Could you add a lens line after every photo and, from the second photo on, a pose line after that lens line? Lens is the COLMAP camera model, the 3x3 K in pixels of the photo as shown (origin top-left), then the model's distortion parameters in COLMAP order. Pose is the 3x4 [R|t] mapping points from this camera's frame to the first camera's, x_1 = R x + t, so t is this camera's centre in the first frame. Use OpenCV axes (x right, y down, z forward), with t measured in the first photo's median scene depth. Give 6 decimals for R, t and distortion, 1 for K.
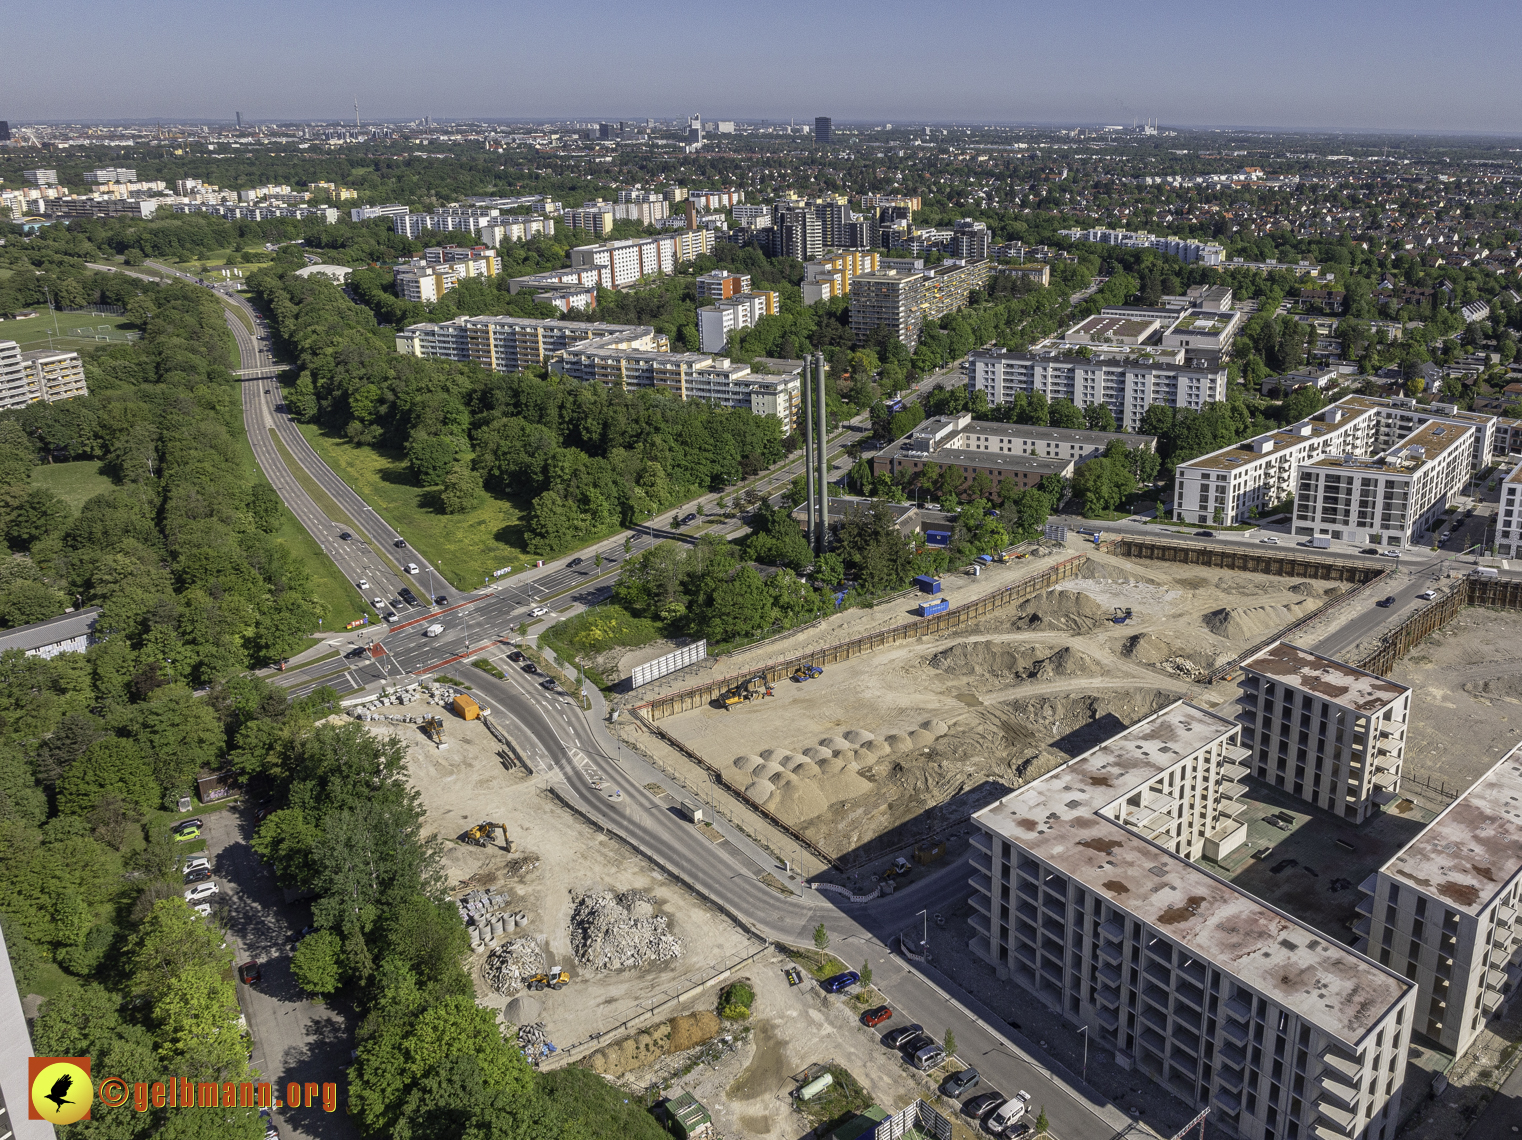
lens RADIAL K [[1240.7, 0, 983.1], [0, 1240.7, 460.1], [0, 0, 1]] dist [-0.028786, -0.001279]
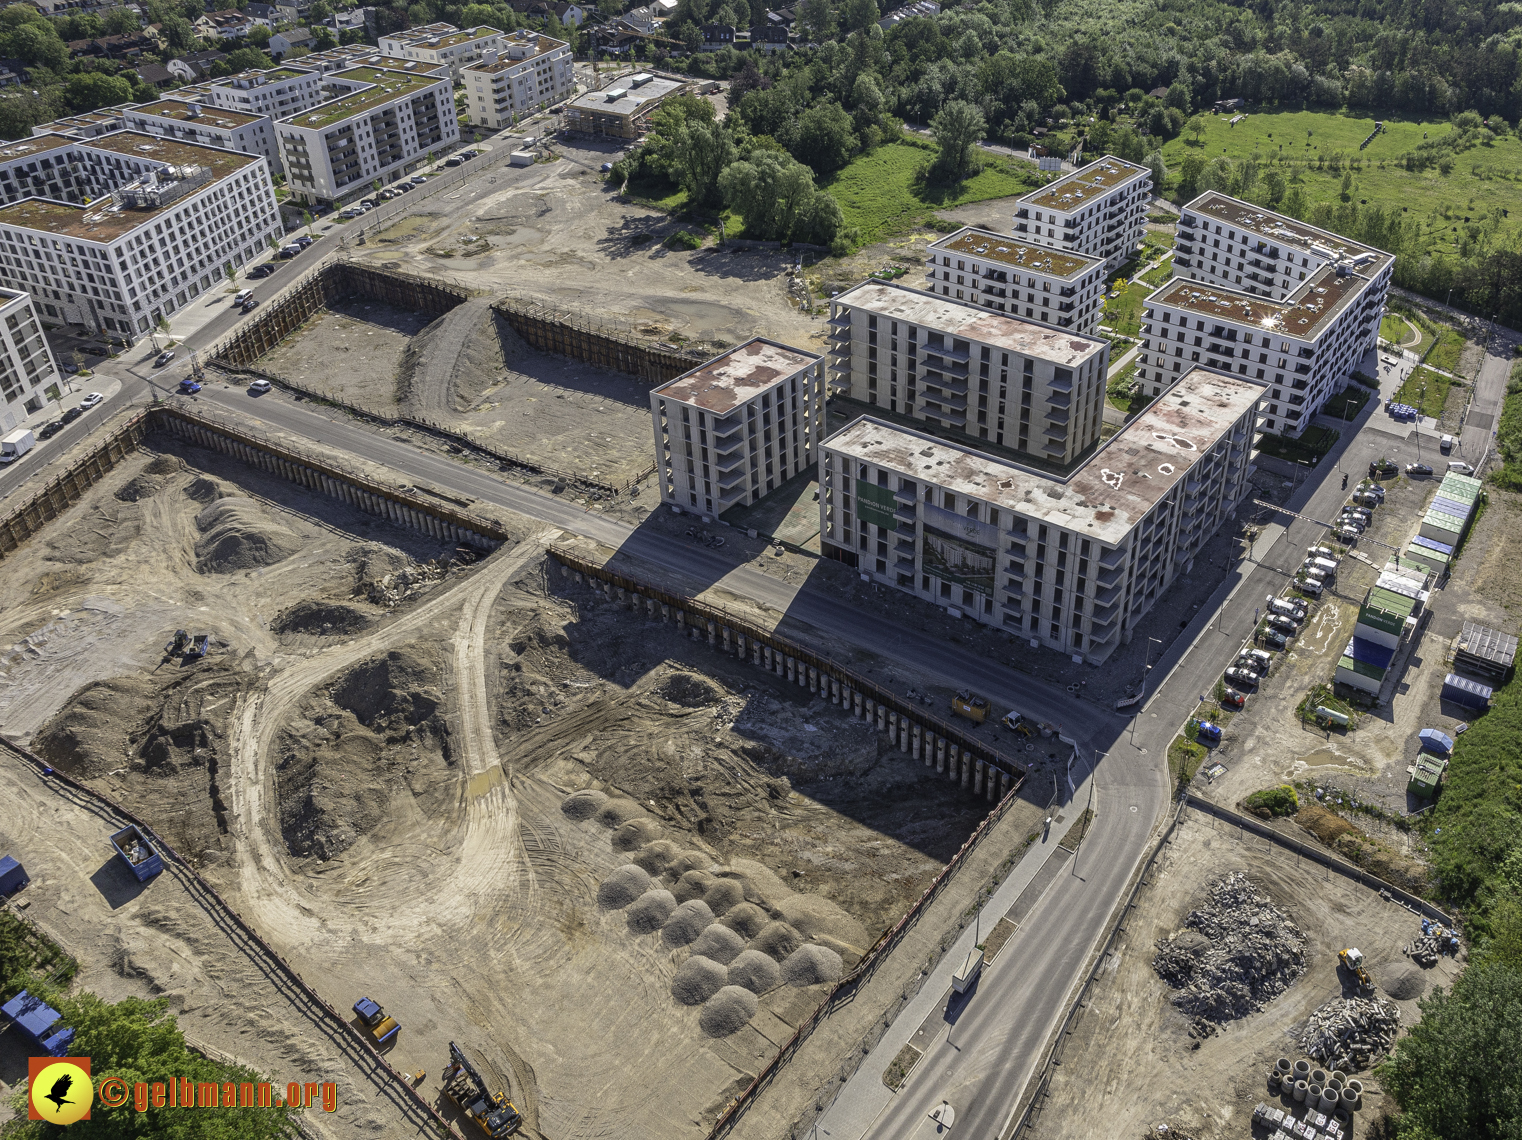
lens RADIAL K [[1240.7, 0, 983.1], [0, 1240.7, 460.1], [0, 0, 1]] dist [-0.028786, -0.001279]
pose [[-0.252254, -0.518611, 0.816952, -0.368102], [0.223804, 0.790095, 0.570667, -0.173238], [-0.941424, 0.326791, -0.083238, 0.560191]]
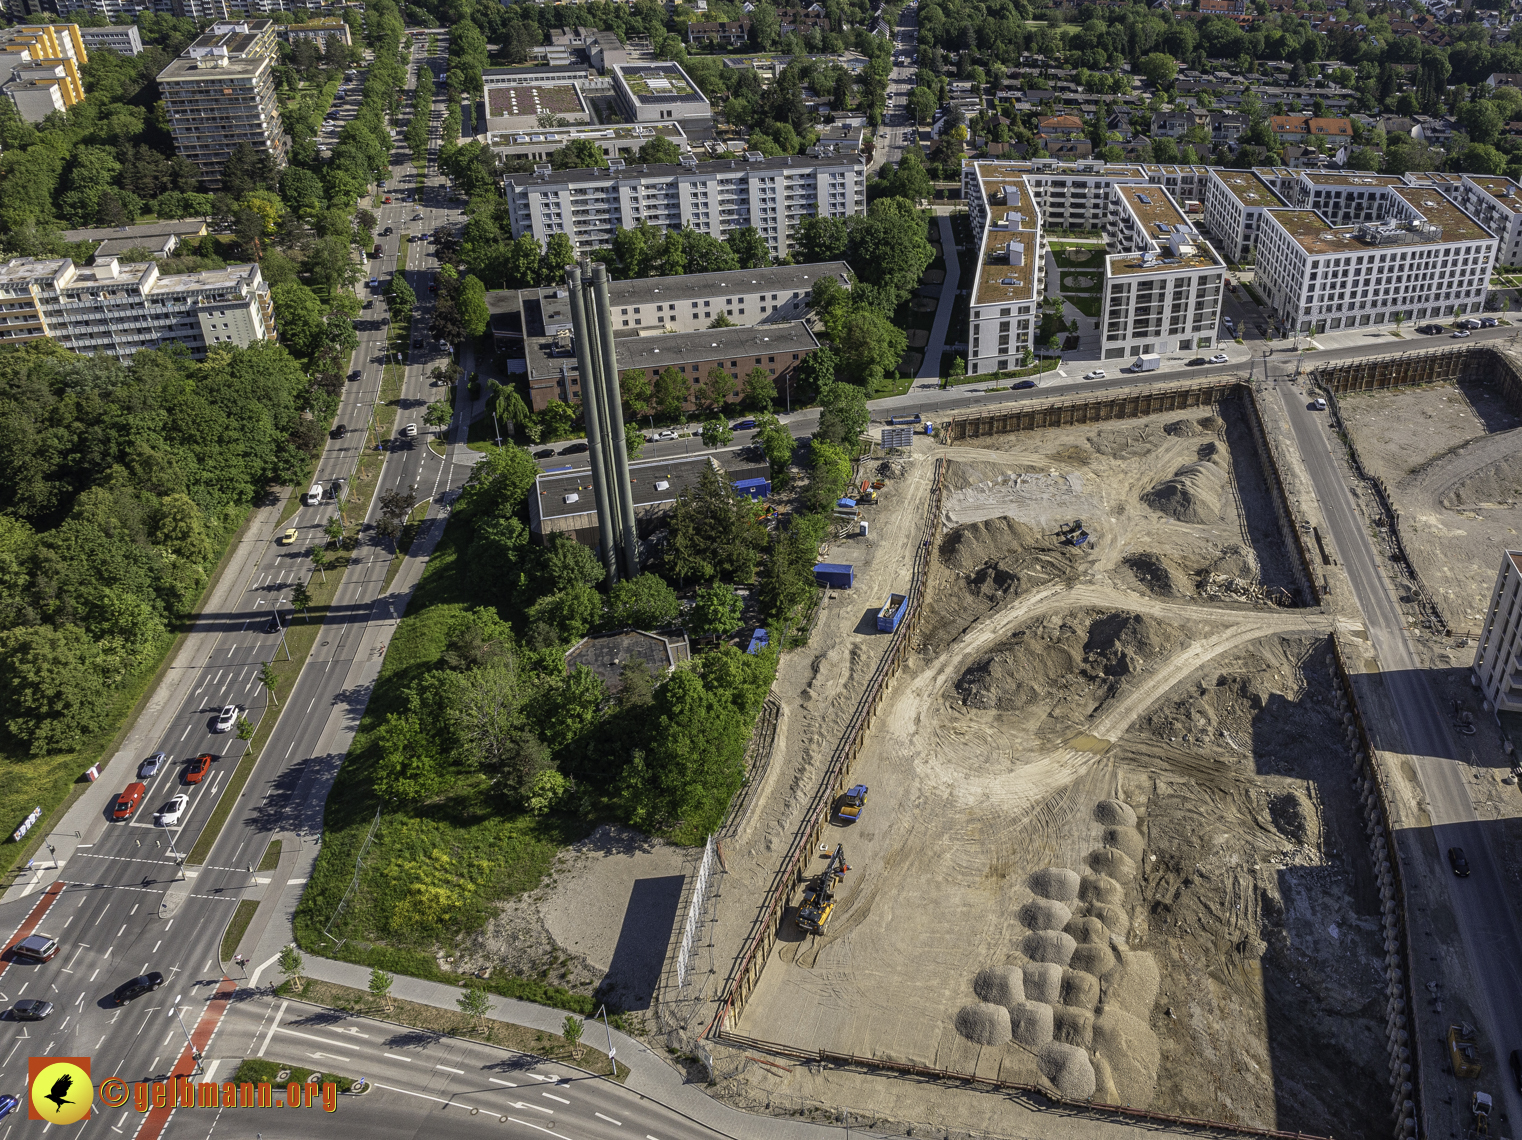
lens RADIAL K [[1226.9, 0, 984.9], [0, 1226.9, 479.3], [0, 0, 1]] dist [-0.047556, 0.010074]
pose [[0.787270, -0.284651, 0.546973, -0.285281], [0.144254, 0.947475, 0.285449, -0.109994], [-0.599497, -0.145822, 0.786981, 0.383193]]
